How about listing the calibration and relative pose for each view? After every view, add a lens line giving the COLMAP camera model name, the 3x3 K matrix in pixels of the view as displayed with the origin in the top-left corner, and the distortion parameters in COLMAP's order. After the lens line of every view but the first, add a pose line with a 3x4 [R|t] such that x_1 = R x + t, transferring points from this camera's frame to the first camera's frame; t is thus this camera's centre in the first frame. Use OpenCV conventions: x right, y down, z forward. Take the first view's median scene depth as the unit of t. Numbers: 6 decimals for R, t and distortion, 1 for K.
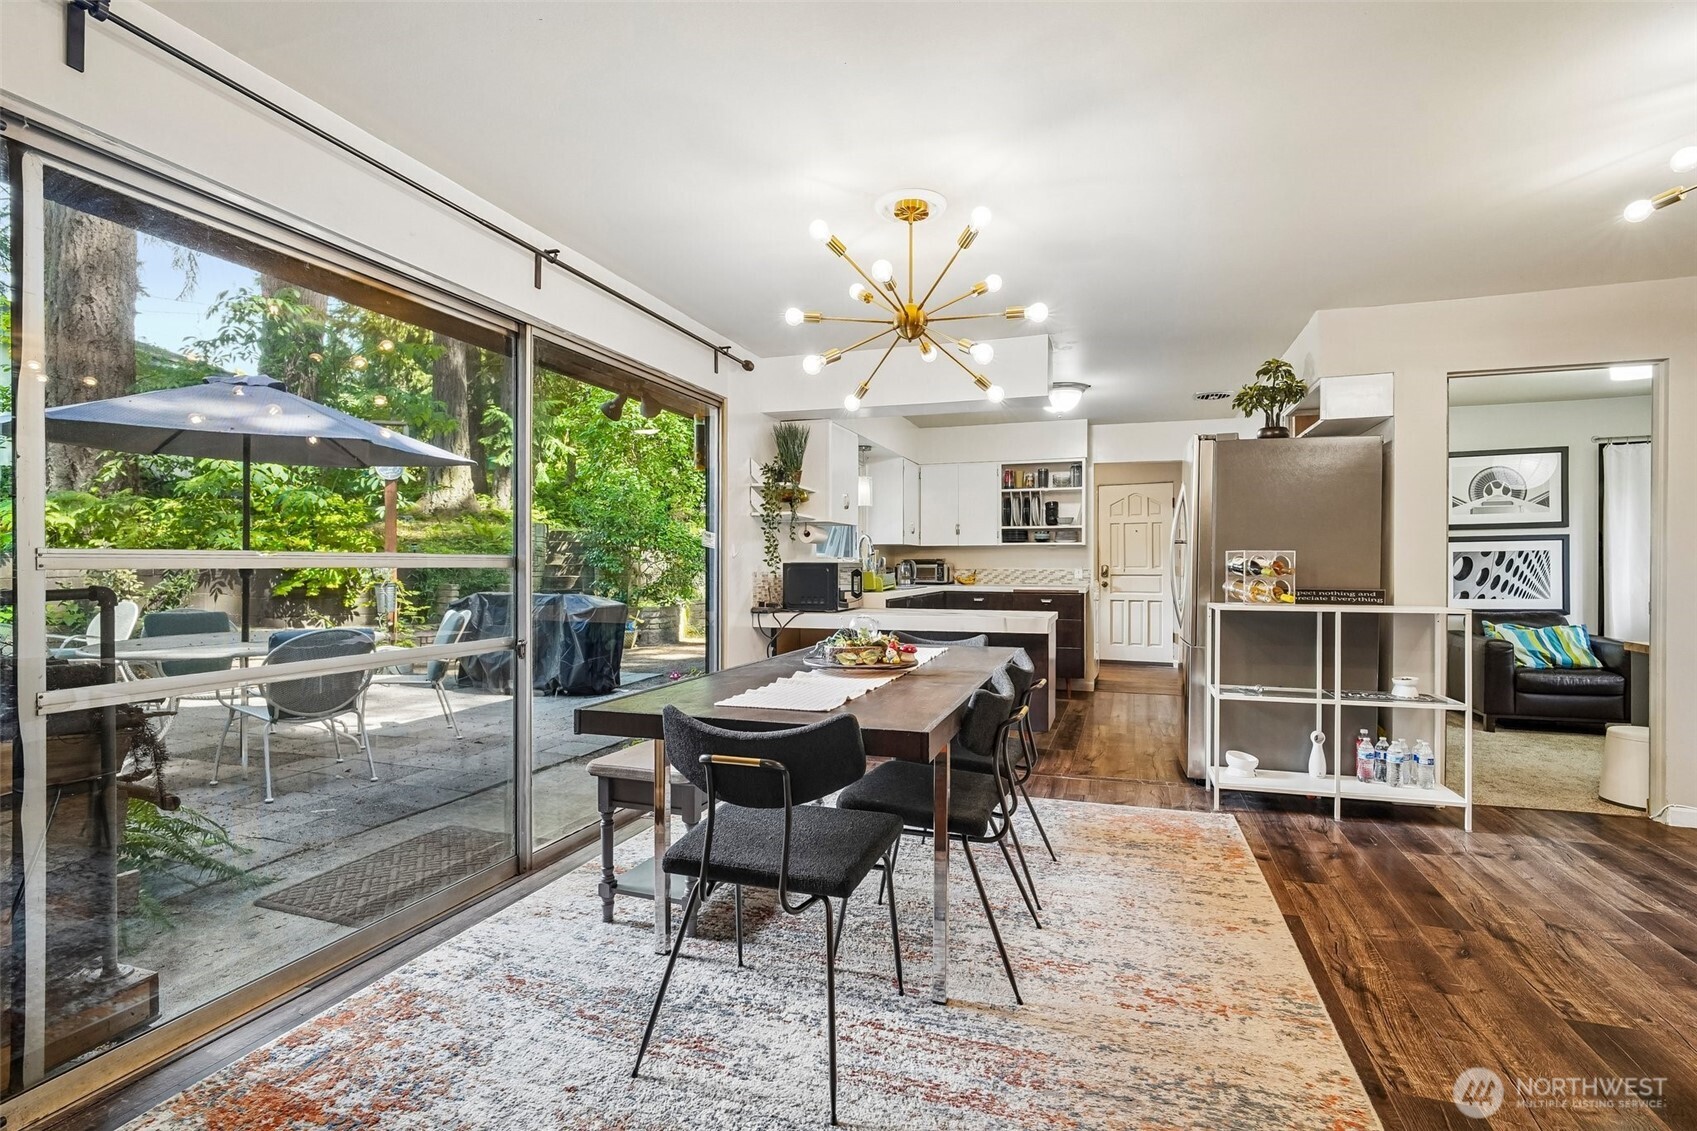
lens RADIAL K [[799.4, 0, 867.4], [0, 799.4, 565.9], [0, 0, 1]] dist [0.000966, 0.000755]
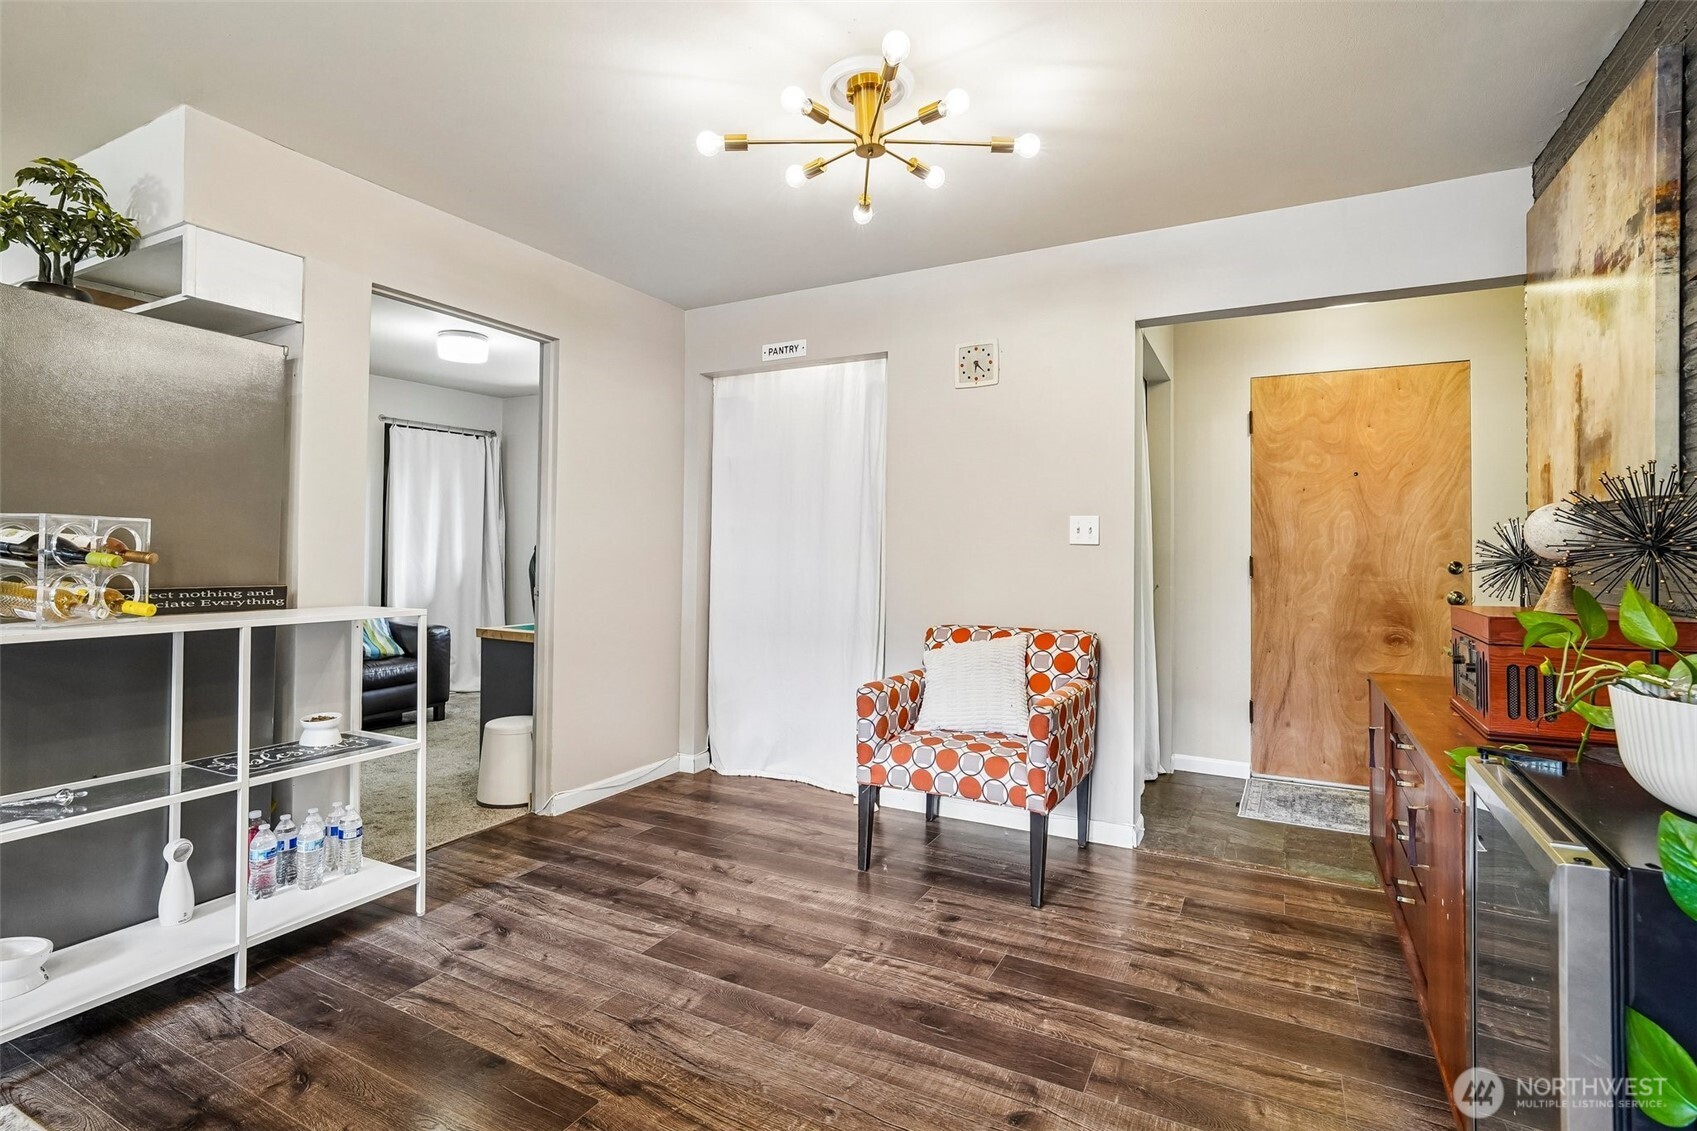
lens RADIAL K [[799.5, 0, 849.0], [0, 799.5, 546.8], [0, 0, 1]] dist [-0.003526, 0.000581]
pose [[0.171309, 0.012170, 0.985142, 0.095292], [-0.014726, 0.999844, -0.009791, -0.002113], [-0.985107, -0.012830, 0.171461, 0.485939]]
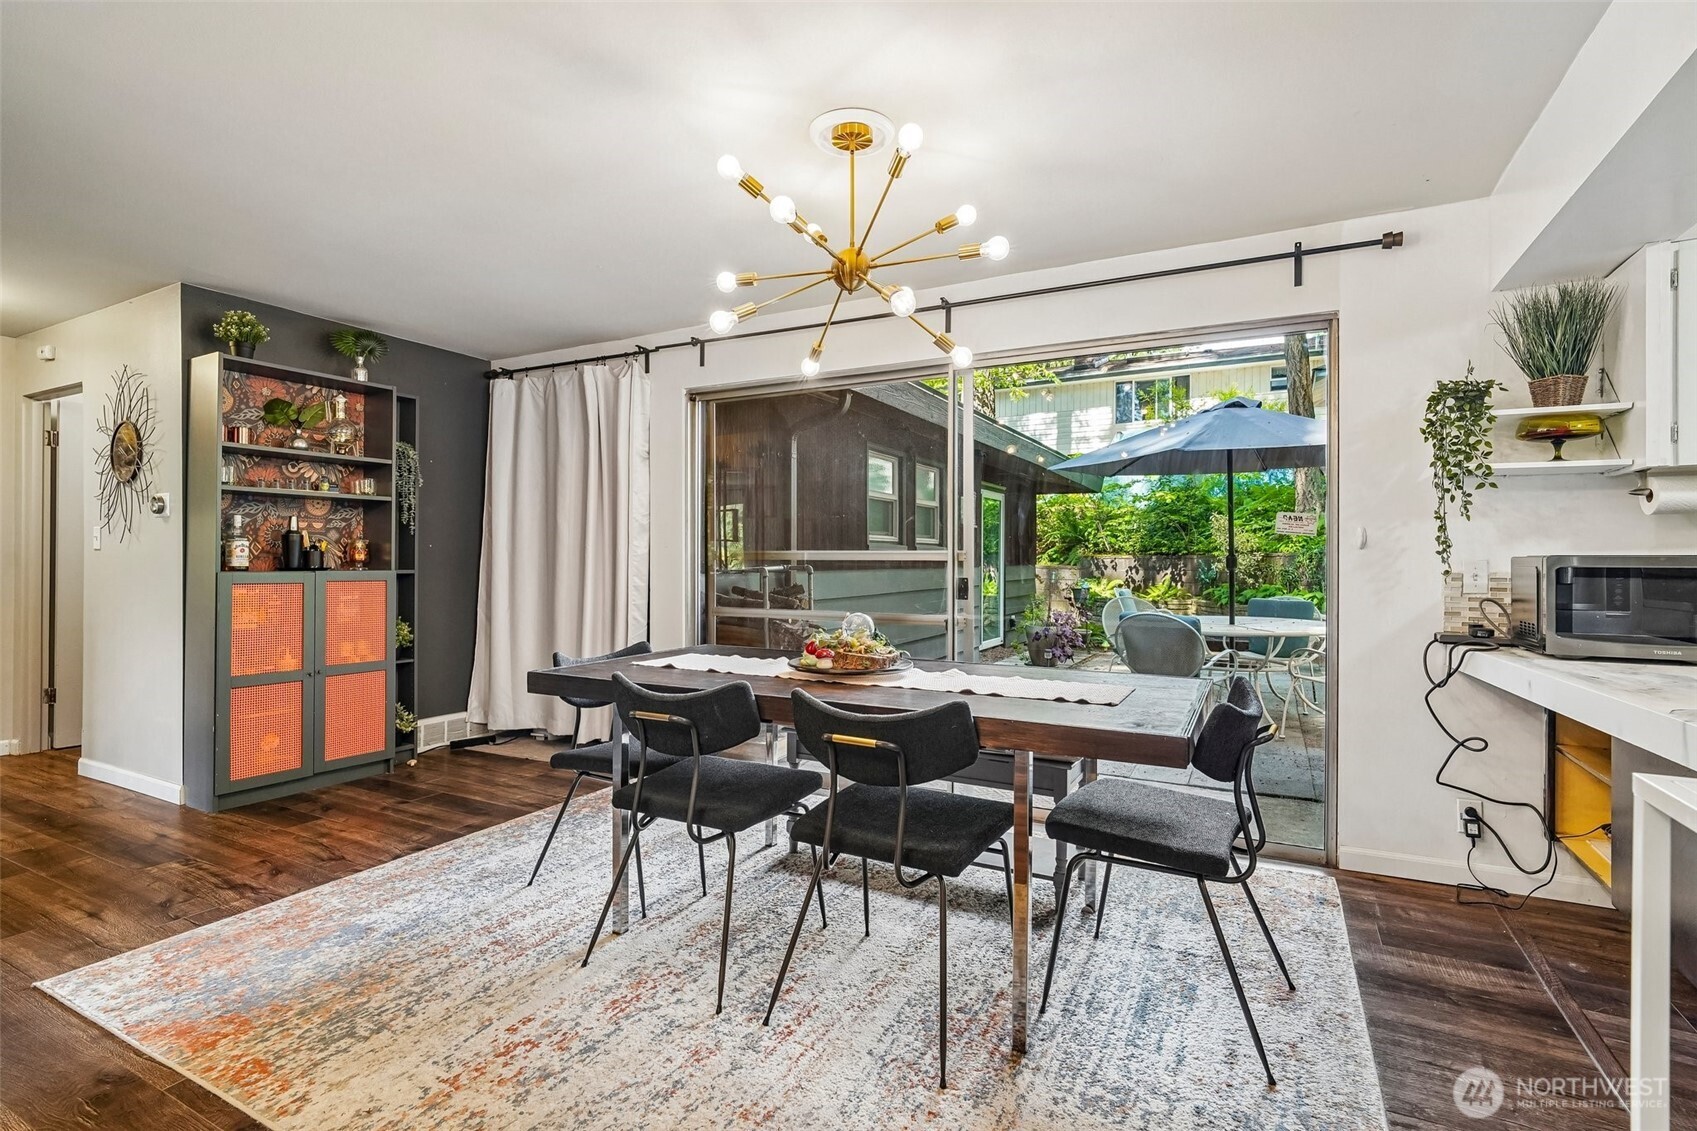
lens RADIAL K [[806.8, 0, 853.1], [0, 806.8, 555.4], [0, 0, 1]] dist [-0.002272, 0.000148]
pose [[-0.169451, -0.002877, -0.985534, 0.702660], [-0.003759, 0.999990, -0.002273, -0.002287], [0.985531, 0.003319, -0.169460, 0.901342]]
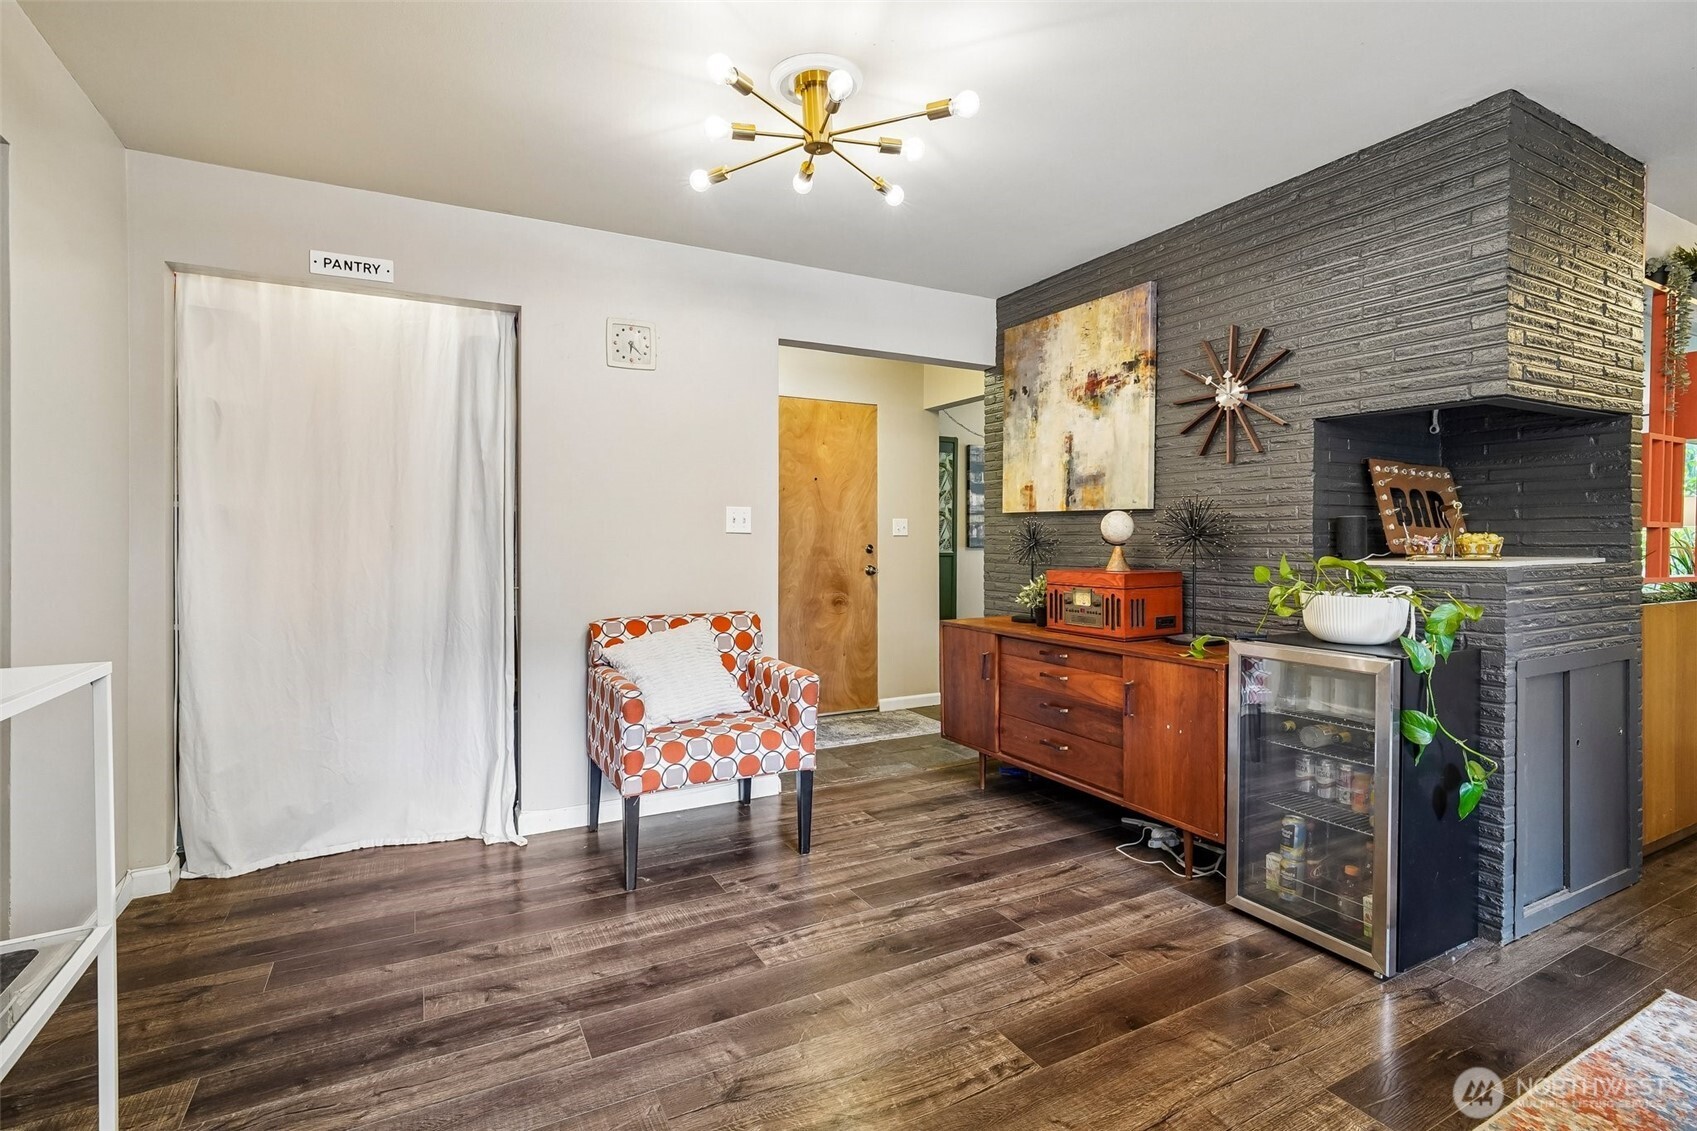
lens RADIAL K [[806.8, 0, 853.1], [0, 806.8, 555.4], [0, 0, 1]] dist [-0.002272, 0.000148]
pose [[-0.720935, -0.006889, 0.692968, 0.237942], [0.000550, 0.999945, 0.010514, -0.000185], [-0.693002, 0.007961, -0.720892, 1.013004]]
